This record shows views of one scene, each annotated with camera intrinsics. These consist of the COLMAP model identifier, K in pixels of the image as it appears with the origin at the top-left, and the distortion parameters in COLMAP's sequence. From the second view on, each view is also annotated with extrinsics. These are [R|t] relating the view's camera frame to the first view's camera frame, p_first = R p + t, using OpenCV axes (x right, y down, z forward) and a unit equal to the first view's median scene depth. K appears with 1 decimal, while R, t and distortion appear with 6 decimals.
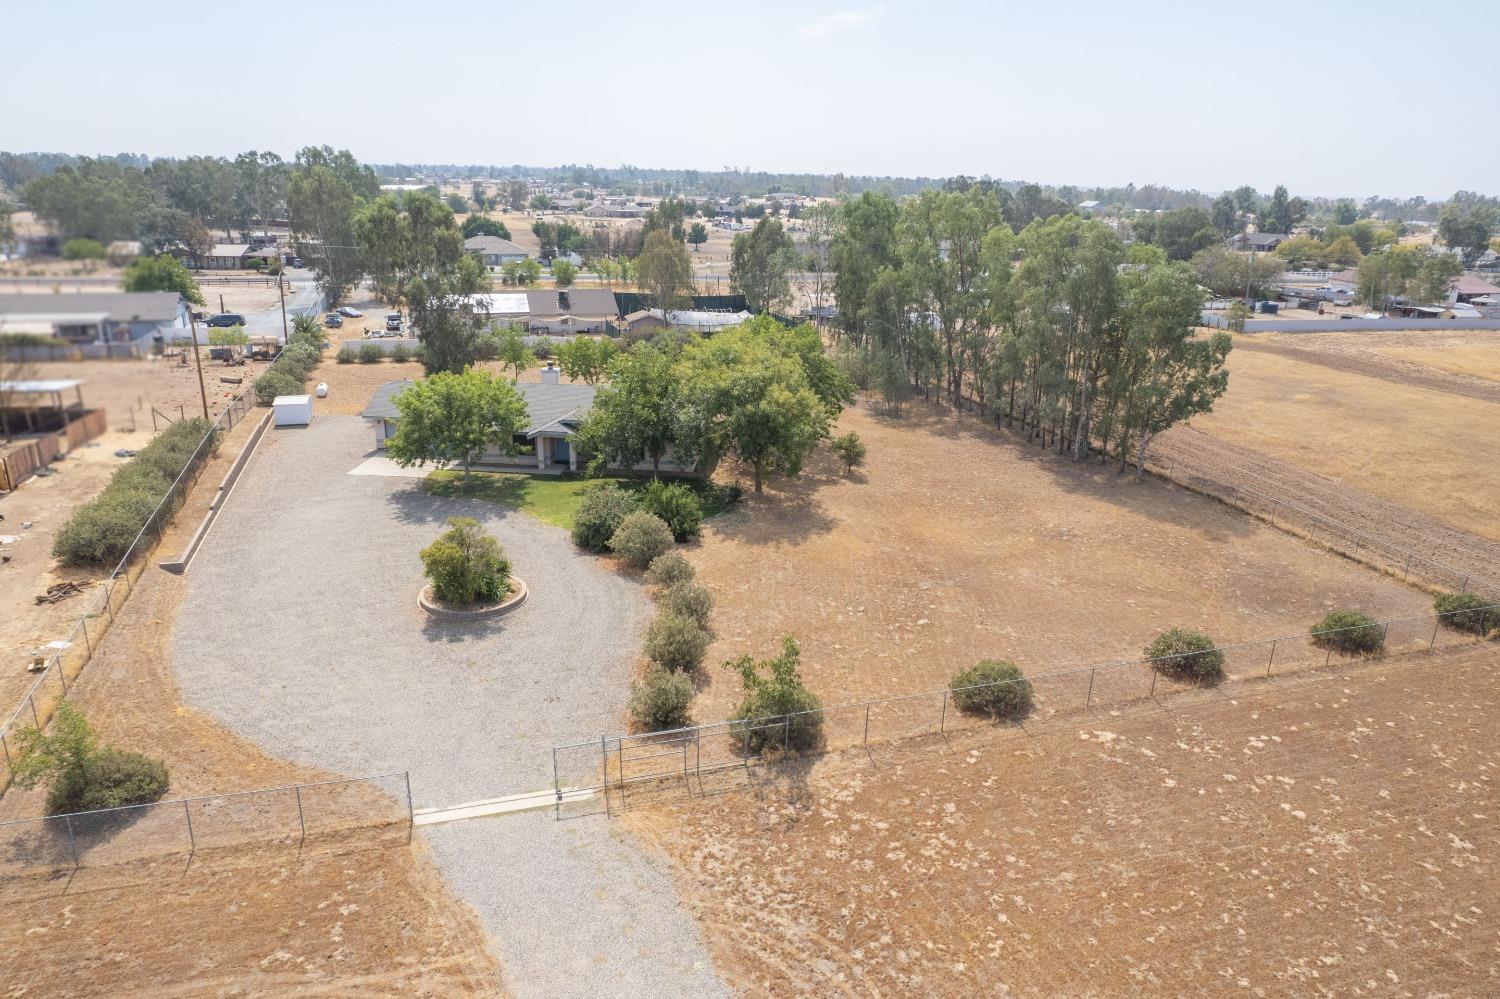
lens RADIAL K [[951.2, 0, 753.4], [0, 951.2, 492.4], [0, 0, 1]] dist [-0.006238, 0.004496]
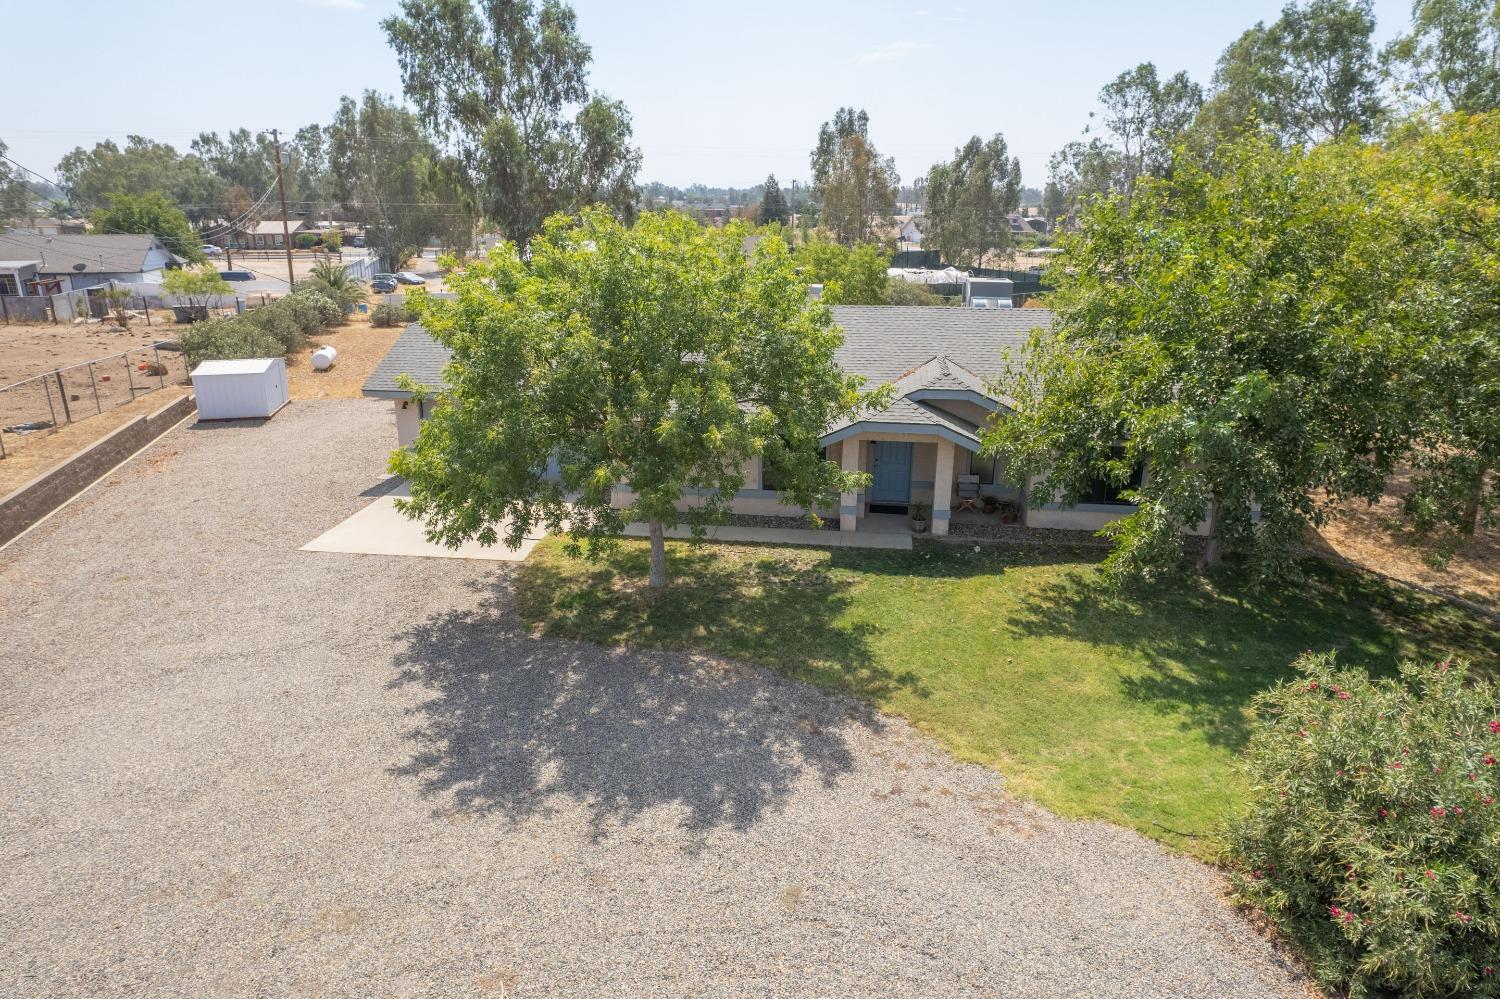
lens RADIAL K [[951.2, 0, 769.9], [0, 951.2, 482.9], [0, 0, 1]] dist [-0.006238, 0.004496]
pose [[0.998196, -0.003562, -0.059927, -0.242611], [0.002421, 0.999815, -0.019095, -0.037575], [0.059984, 0.018915, 0.998020, 0.683137]]
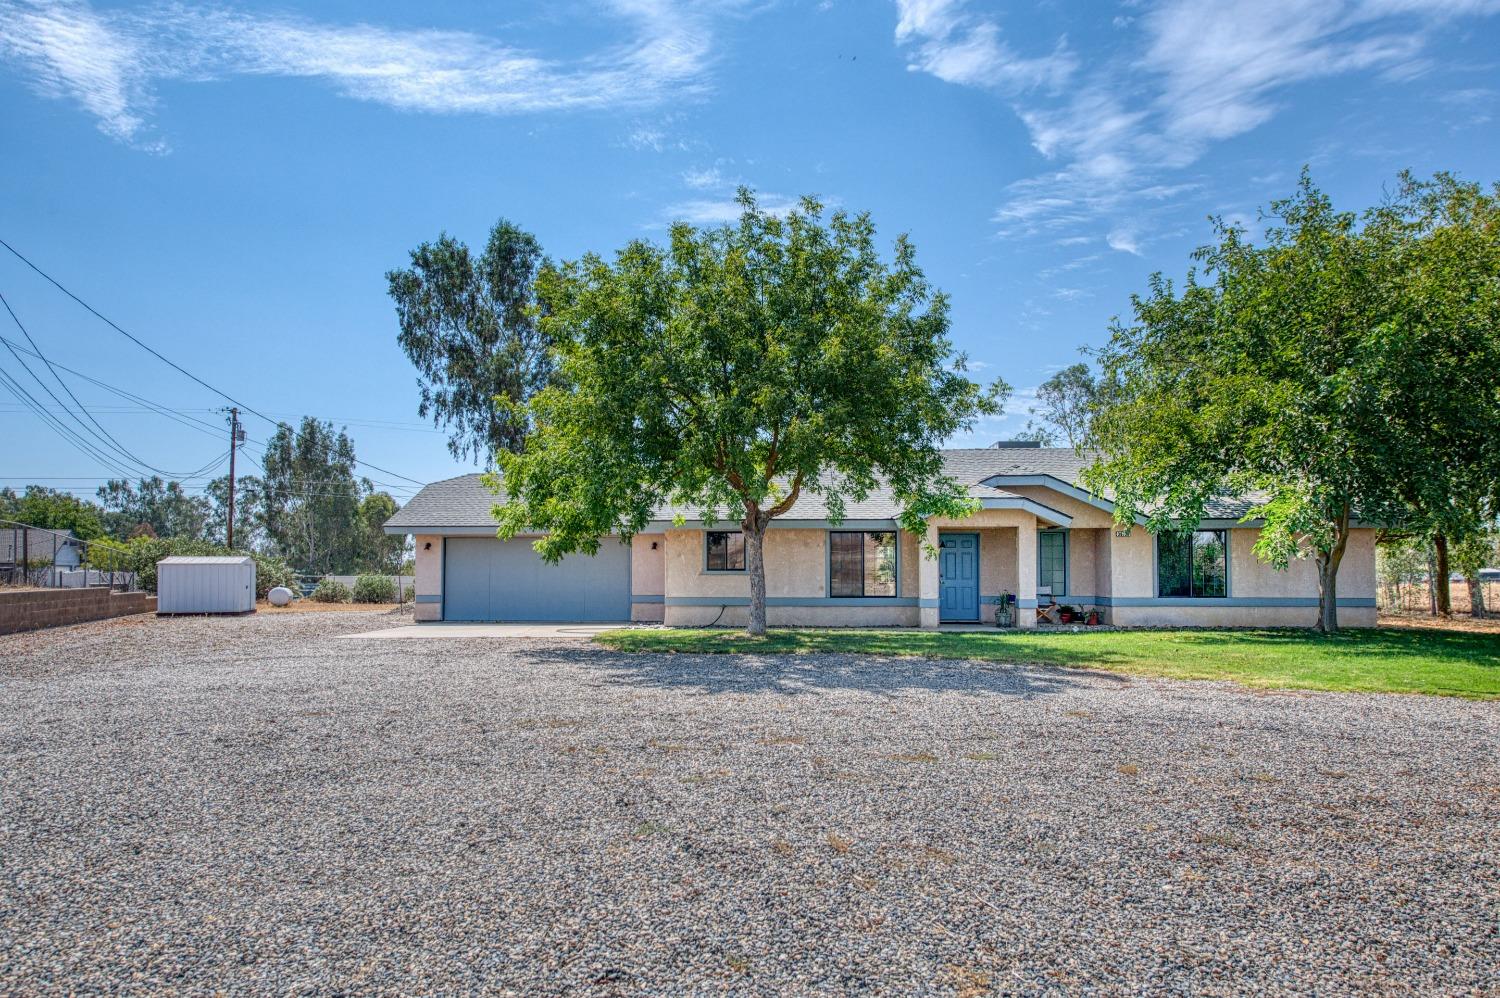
lens RADIAL K [[993.0, 0, 739.2], [0, 993.0, 537.5], [0, 0, 1]] dist [0.008379, 0.003853]
pose [[0.999764, -0.019838, 0.008896, -0.305852], [0.021679, 0.940575, -0.338893, 0.064738], [-0.001644, 0.339006, 0.940783, 0.703990]]
